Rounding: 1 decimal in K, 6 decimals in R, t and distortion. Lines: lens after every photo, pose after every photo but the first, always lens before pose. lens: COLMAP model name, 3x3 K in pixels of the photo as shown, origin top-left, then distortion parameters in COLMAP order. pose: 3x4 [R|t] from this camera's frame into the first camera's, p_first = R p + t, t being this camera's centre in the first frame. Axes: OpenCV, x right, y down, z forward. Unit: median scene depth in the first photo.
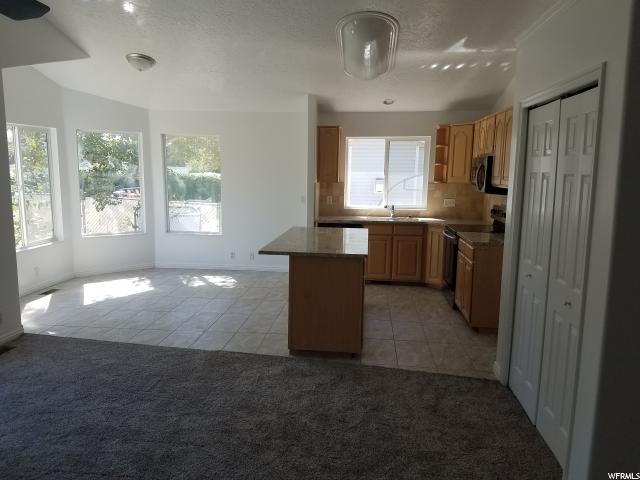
lens RADIAL K [[477.9, 0, 327.1], [0, 477.9, 243.4], [0, 0, 1]] dist [0.182362, -0.263125]
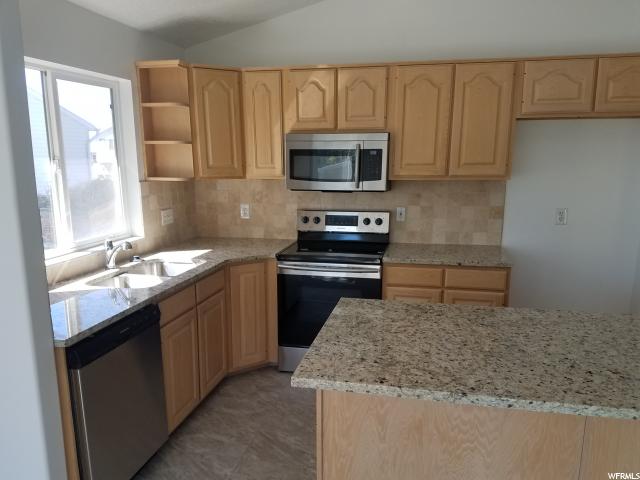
lens RADIAL K [[477.9, 0, 327.1], [0, 477.9, 243.4], [0, 0, 1]] dist [0.182362, -0.263125]
pose [[0.116807, -0.191329, 0.974551, -0.261700], [0.153690, 0.972930, 0.172590, -0.126608], [-0.981191, 0.129619, 0.143051, 0.794465]]
